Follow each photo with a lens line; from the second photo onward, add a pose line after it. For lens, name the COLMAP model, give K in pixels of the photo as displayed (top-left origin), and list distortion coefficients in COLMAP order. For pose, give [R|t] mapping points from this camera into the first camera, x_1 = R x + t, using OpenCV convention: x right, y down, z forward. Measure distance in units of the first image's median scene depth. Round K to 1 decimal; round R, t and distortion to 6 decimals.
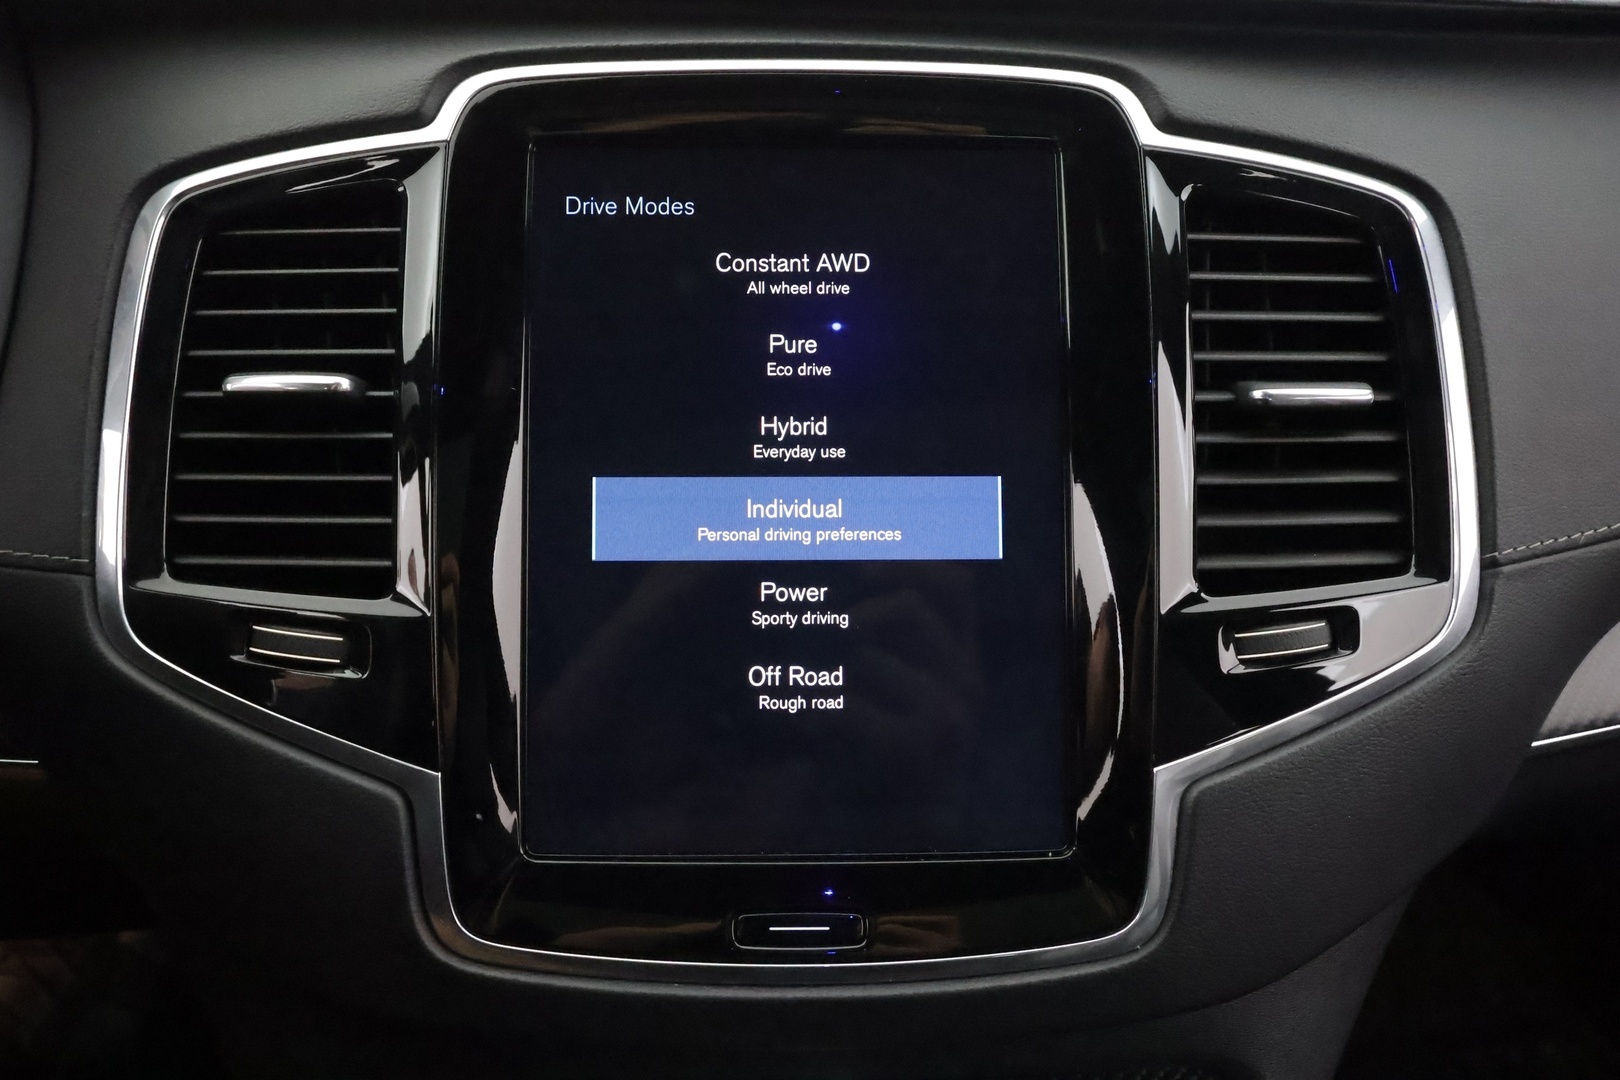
lens RADIAL K [[1339.4, 0, 815.3], [0, 1339.4, 543.9], [0, 0, 1]] dist [0.002499, -0.003176]
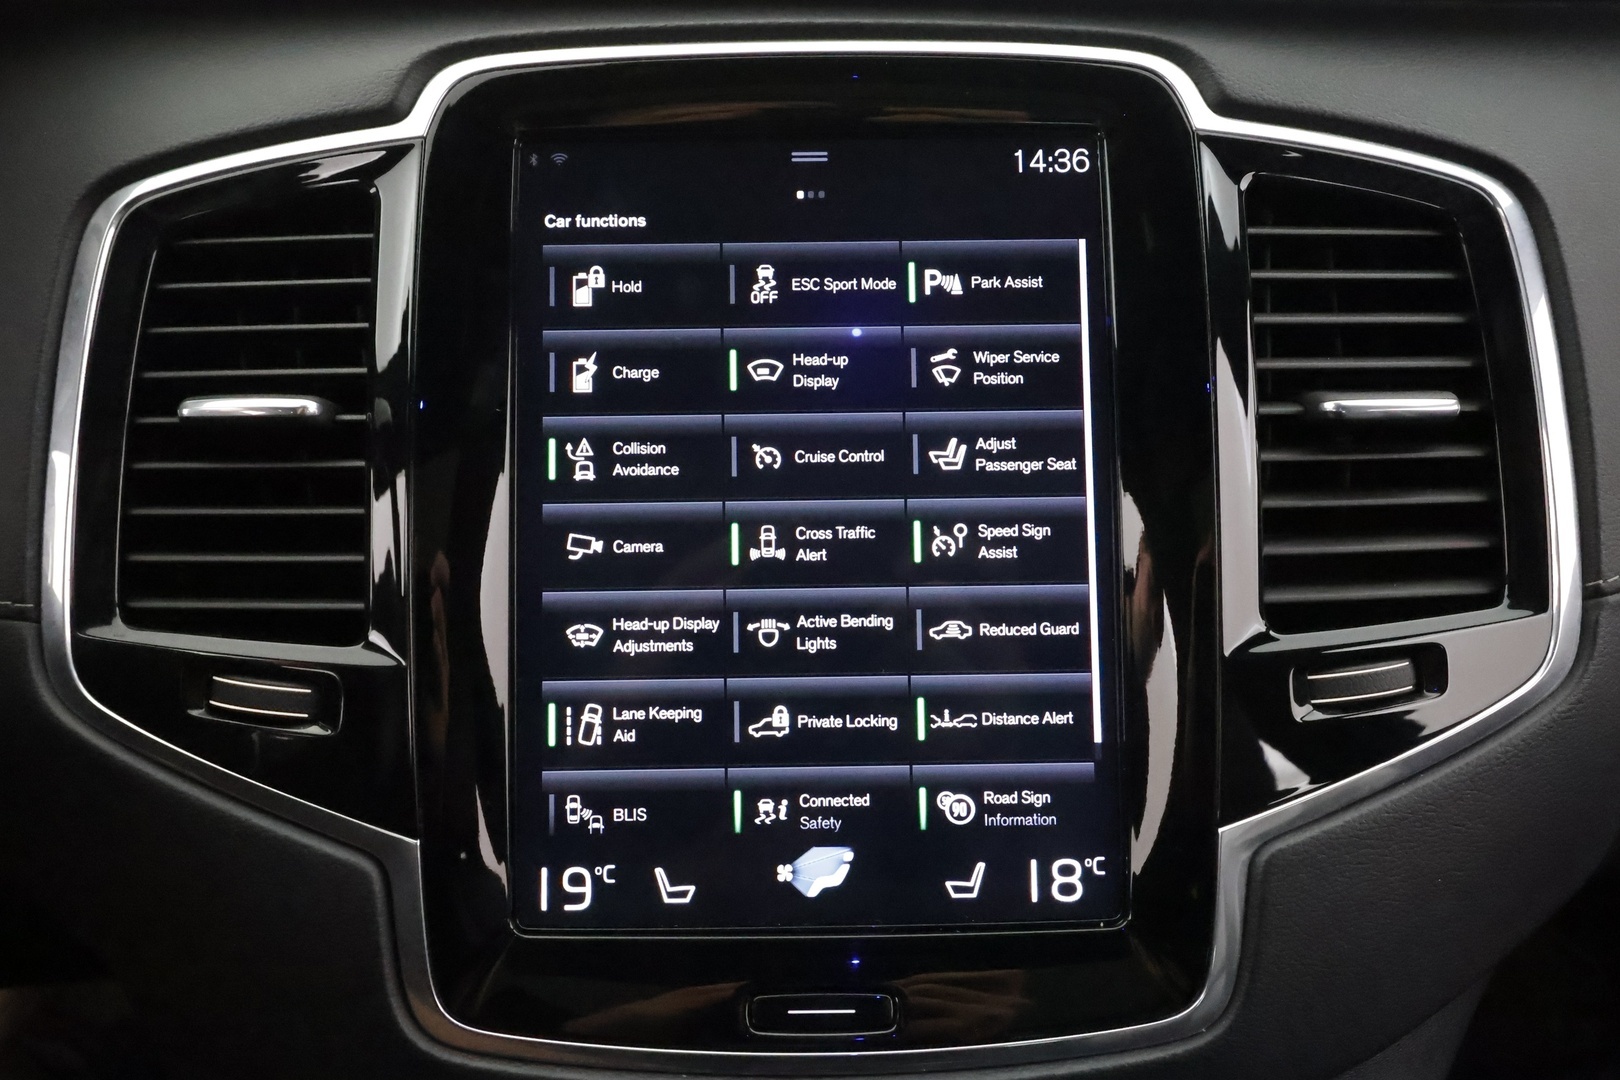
lens RADIAL K [[1339.4, 0, 819.9], [0, 1339.4, 542.7], [0, 0, 1]] dist [0.002499, -0.003176]
pose [[0.999771, -0.010079, -0.018874, 0.006787], [0.010003, 0.999942, -0.004088, -0.020403], [0.018914, 0.003898, 0.999814, 0.101514]]
